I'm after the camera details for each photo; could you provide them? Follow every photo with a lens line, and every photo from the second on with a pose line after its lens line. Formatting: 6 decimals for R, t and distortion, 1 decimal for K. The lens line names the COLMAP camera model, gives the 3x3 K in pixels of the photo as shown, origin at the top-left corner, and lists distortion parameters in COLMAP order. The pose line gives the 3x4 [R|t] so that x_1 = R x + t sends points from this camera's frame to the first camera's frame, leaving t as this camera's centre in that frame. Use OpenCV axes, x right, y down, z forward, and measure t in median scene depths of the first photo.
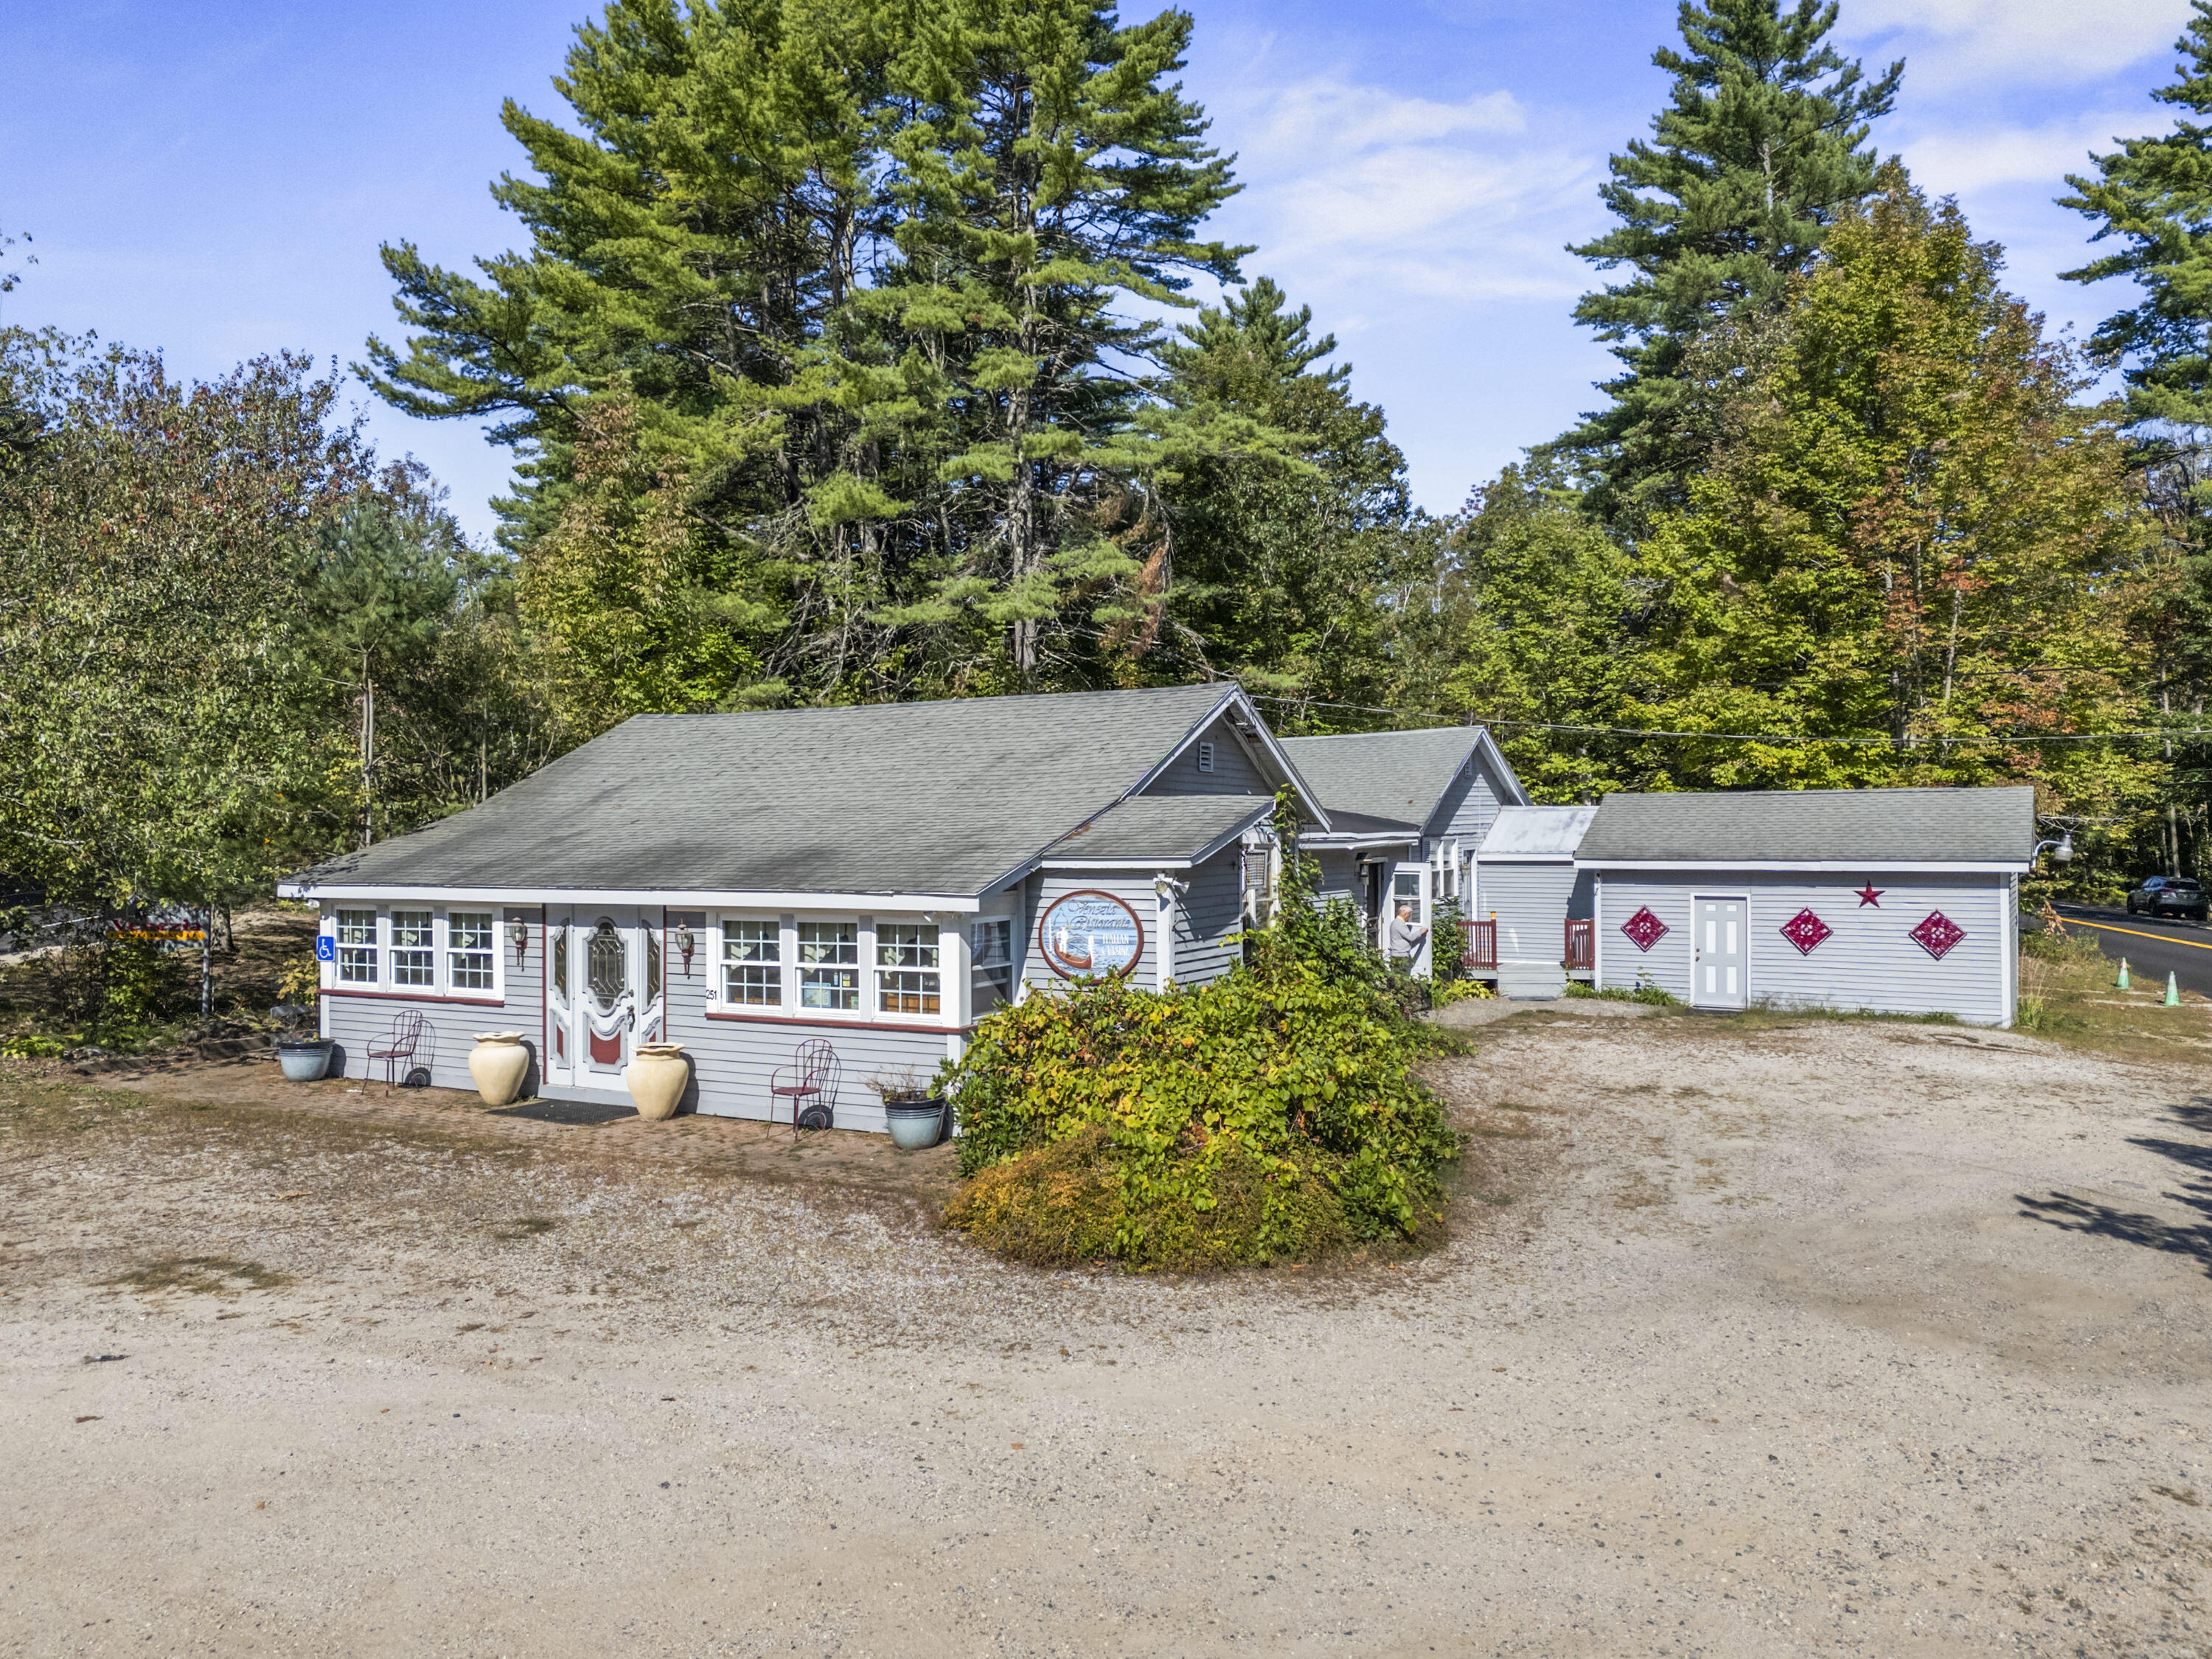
lens RADIAL K [[1639.3, 0, 1123.4], [0, 1639.3, 830.6], [0, 0, 1]] dist [0.066113, -0.049197]
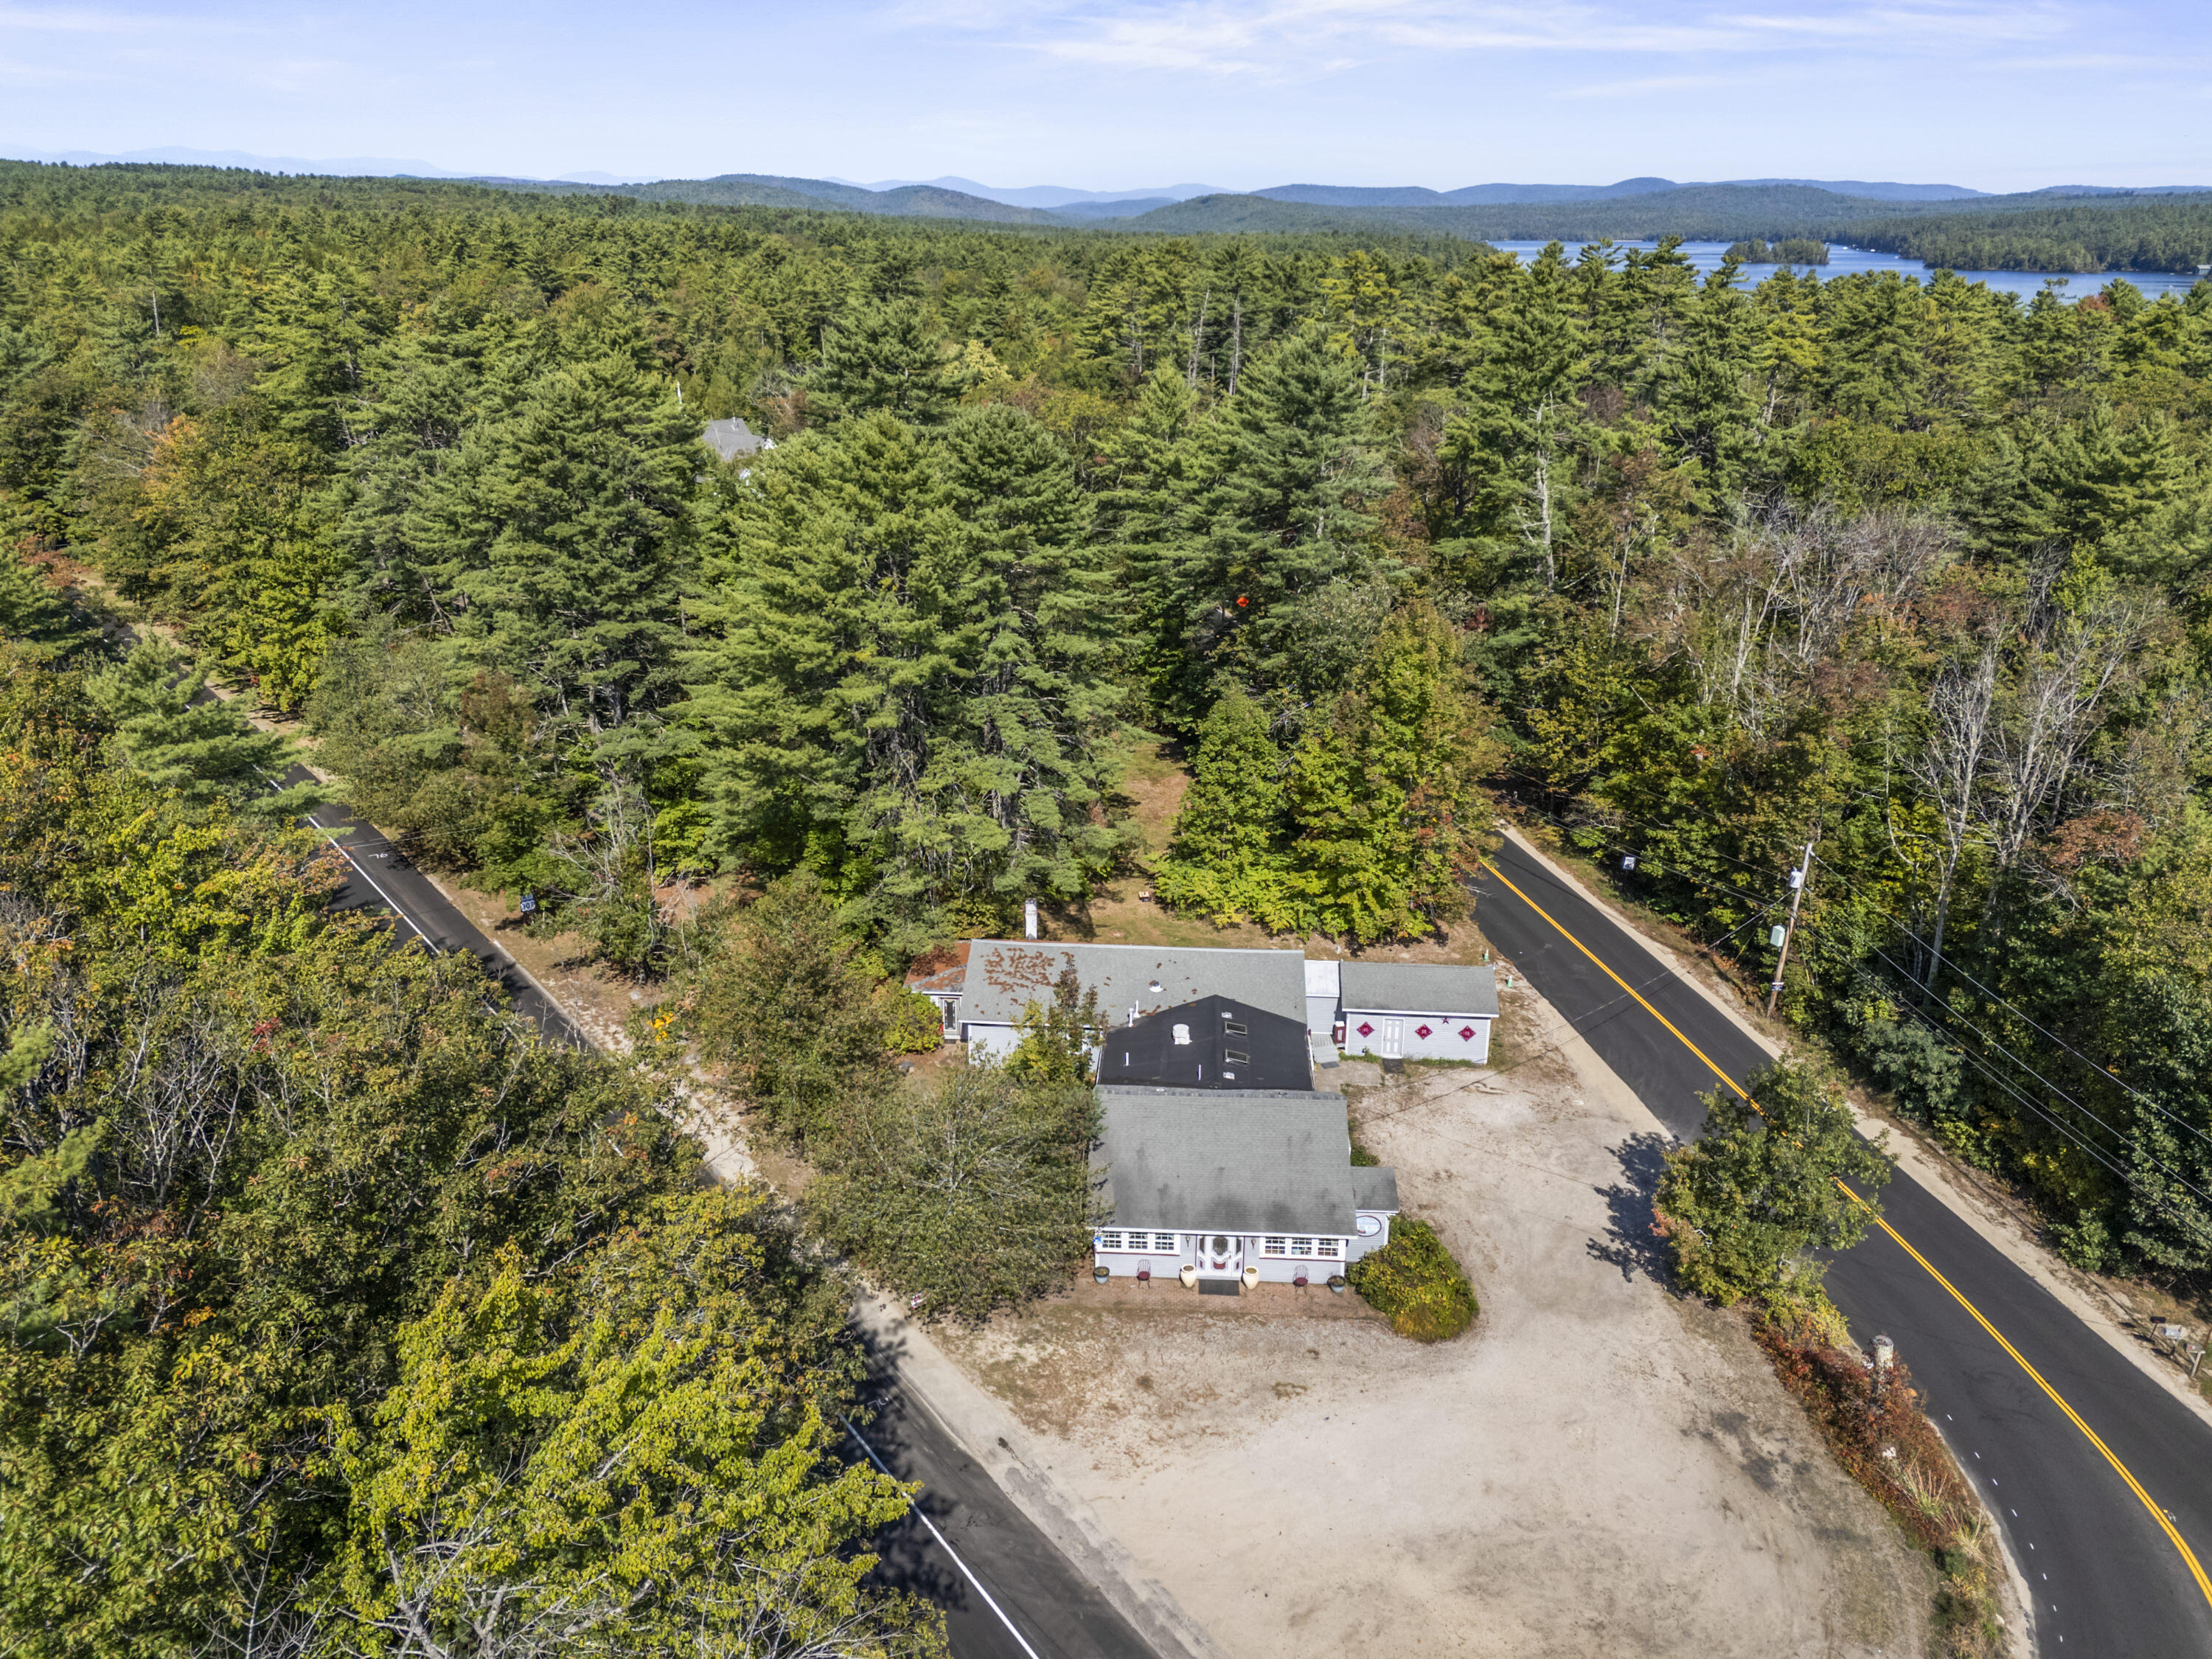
lens RADIAL K [[1639.3, 0, 1123.4], [0, 1639.3, 830.6], [0, 0, 1]] dist [0.066113, -0.049197]
pose [[0.894502, -0.147948, 0.421875, -1.154504], [-0.011672, 0.935604, 0.352858, -1.233523], [-0.446913, -0.320556, 0.835173, -0.956722]]
